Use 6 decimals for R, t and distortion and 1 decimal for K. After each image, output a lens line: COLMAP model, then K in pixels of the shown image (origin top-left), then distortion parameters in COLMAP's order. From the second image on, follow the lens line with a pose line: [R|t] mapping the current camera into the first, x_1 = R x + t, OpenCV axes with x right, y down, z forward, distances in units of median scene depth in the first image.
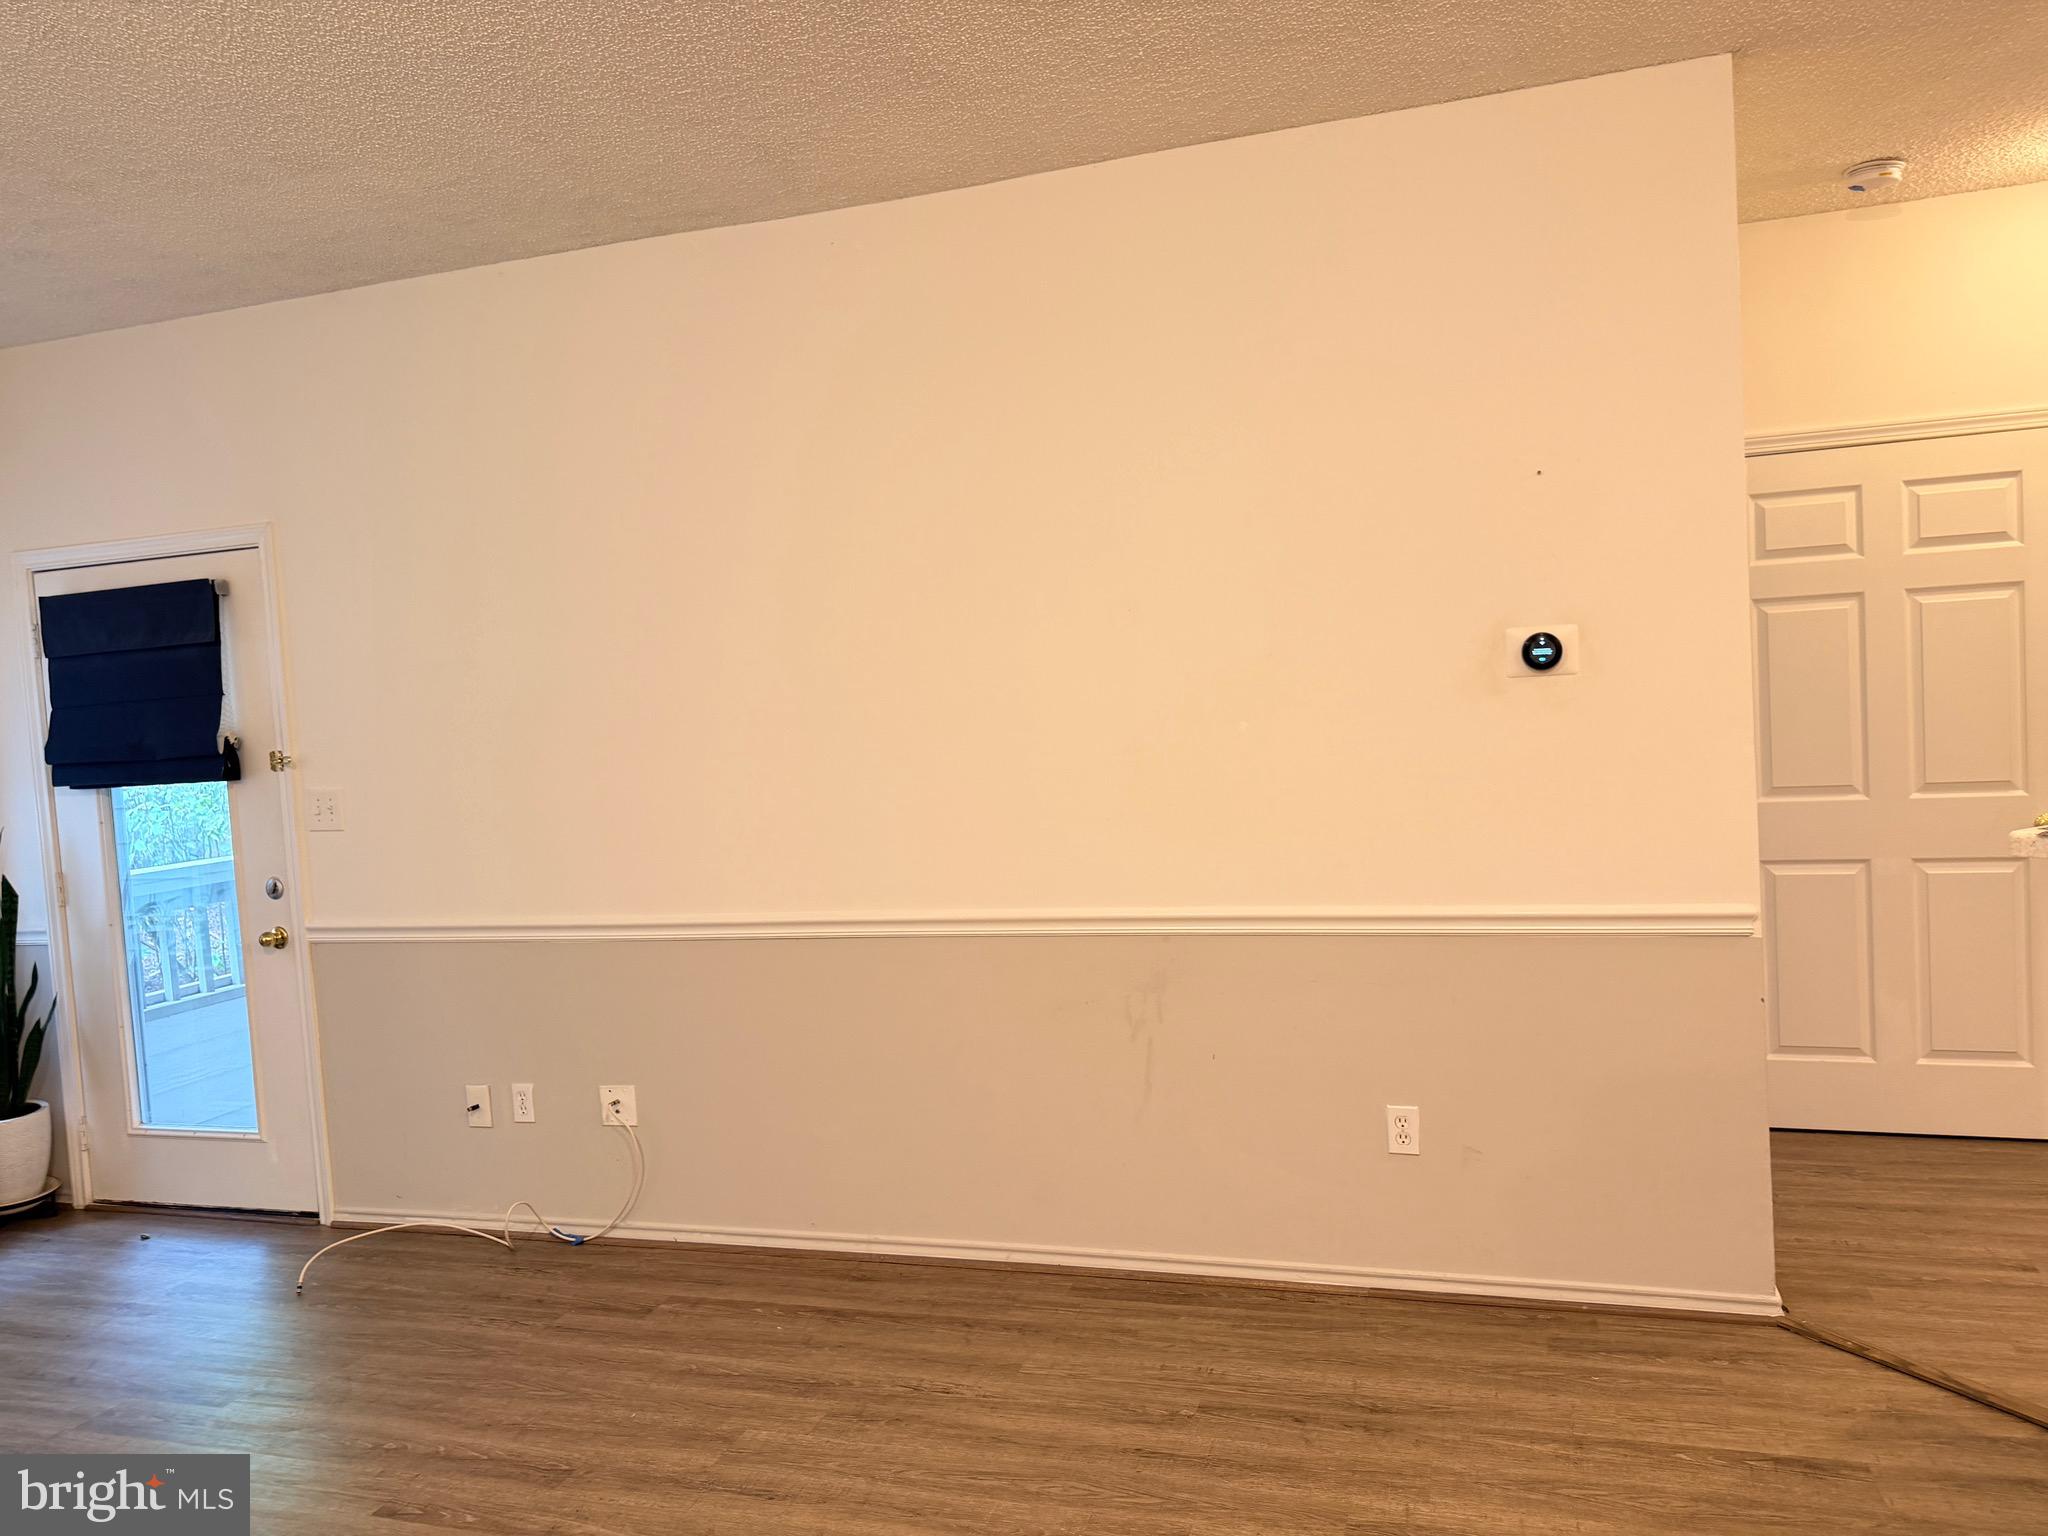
lens RADIAL K [[1441.6, 0, 1025.4], [0, 1441.6, 773.8], [0, 0, 1]] dist [0.013617, -0.009972]
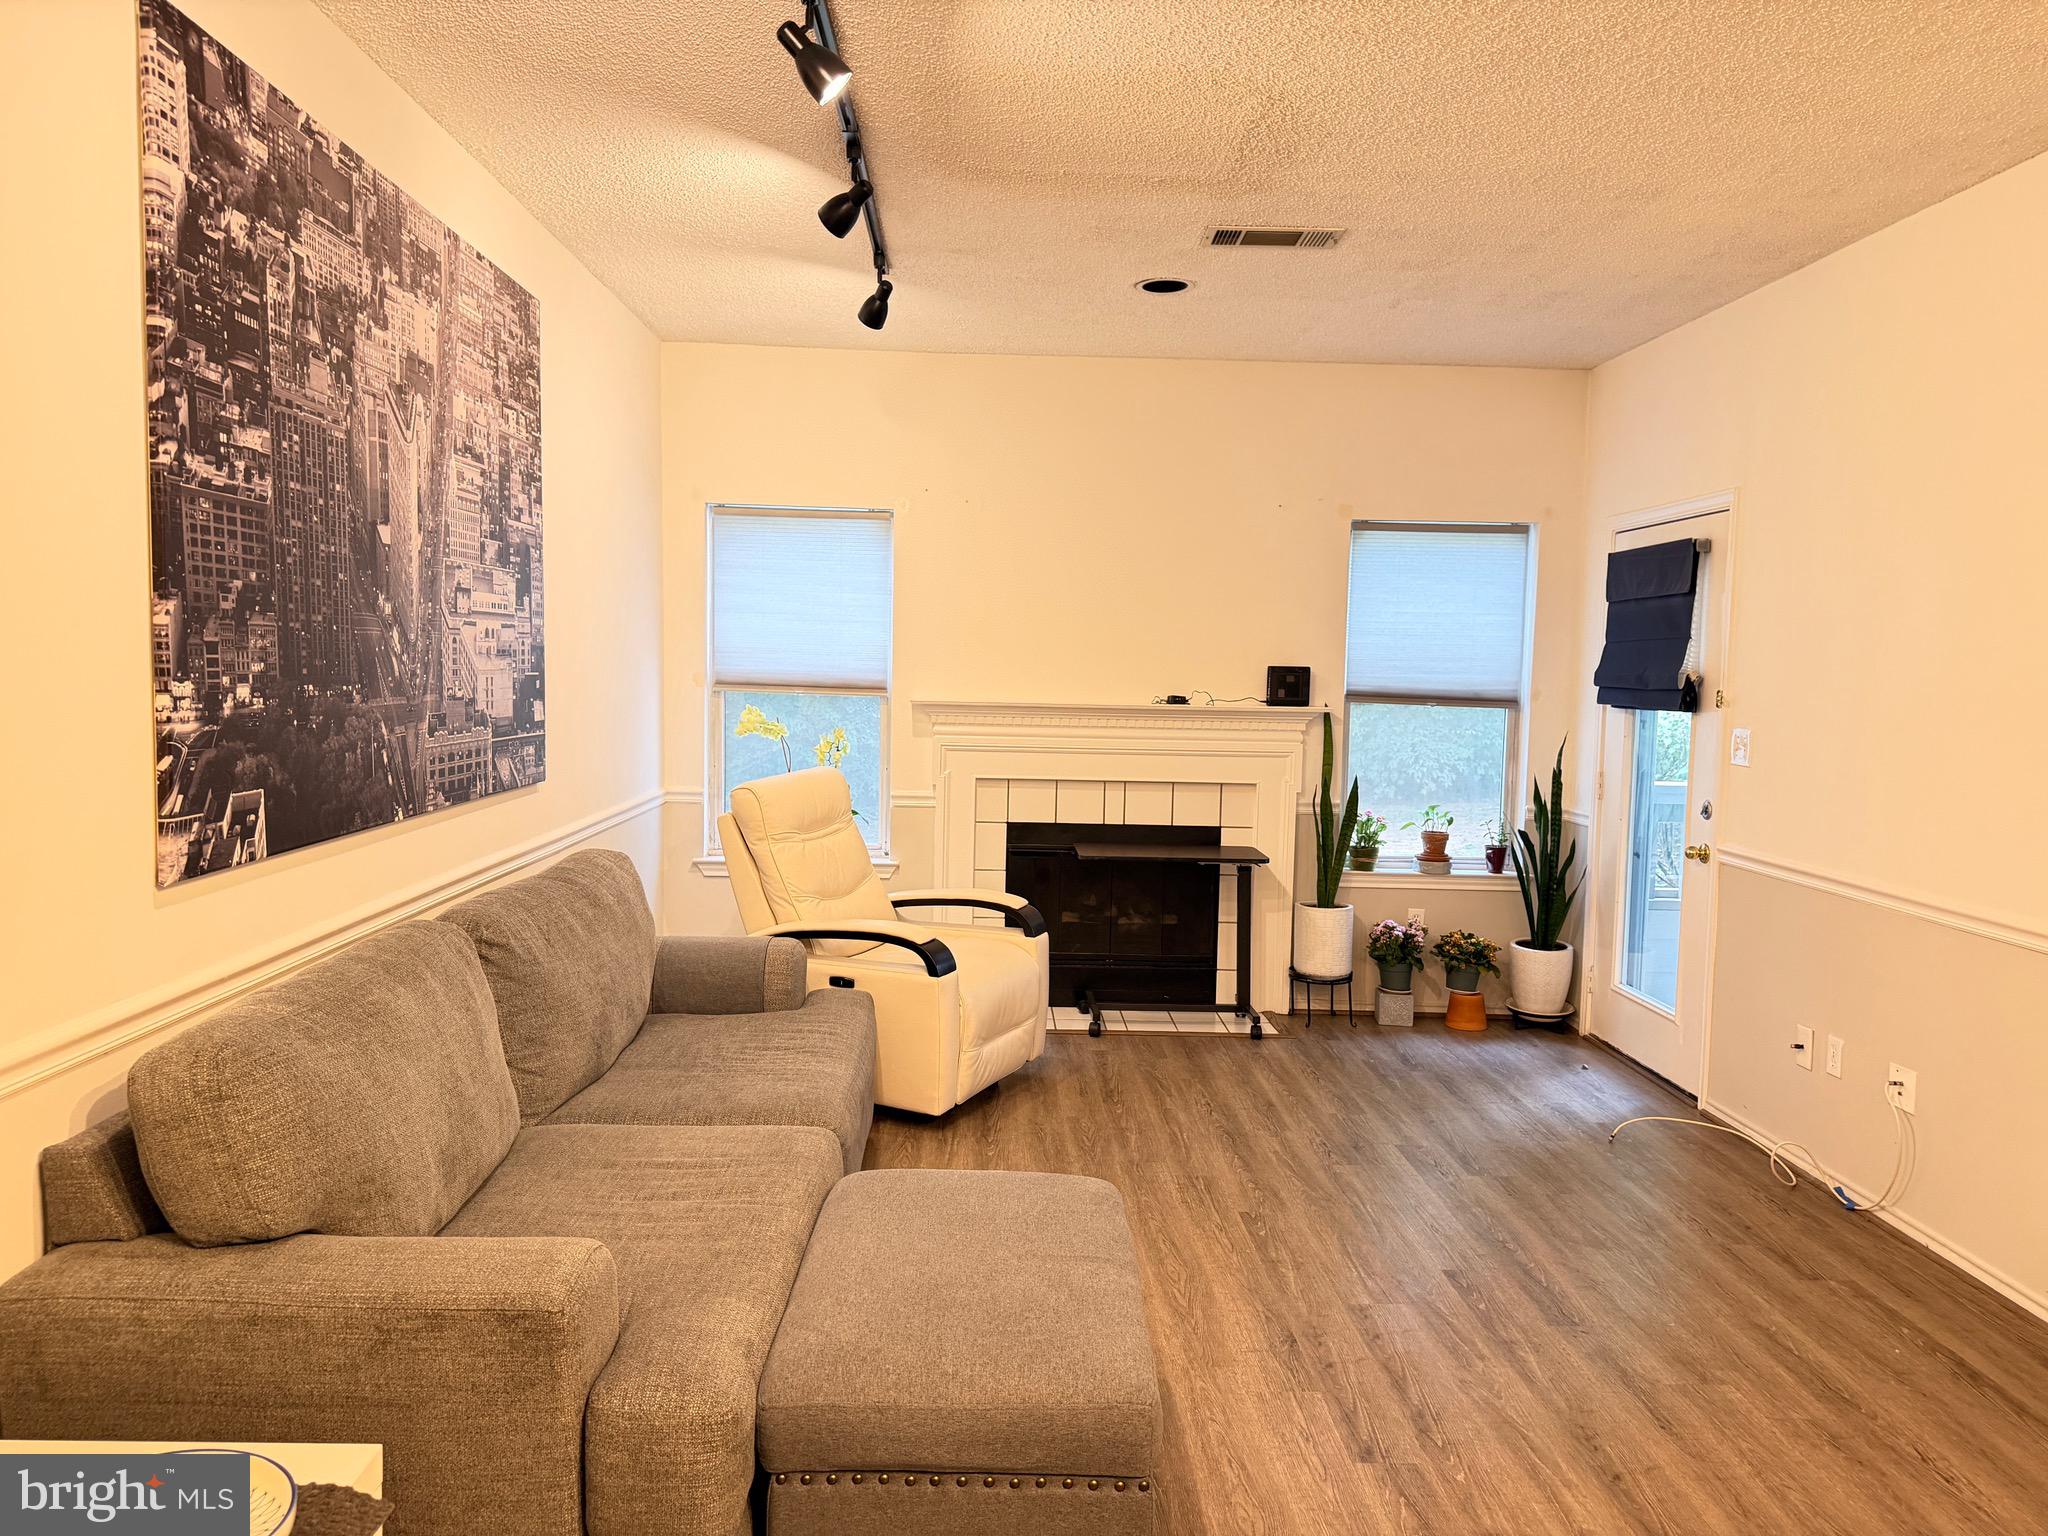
lens RADIAL K [[1438.7, 0, 1024.0], [0, 1438.7, 768.0], [0, 0, 1]] dist [0.046548, -0.053001]
pose [[0.316854, 0.135423, -0.938757, 0.478335], [-0.090605, 0.989550, 0.112168, -0.040937], [0.944137, 0.049516, 0.325813, 0.148732]]
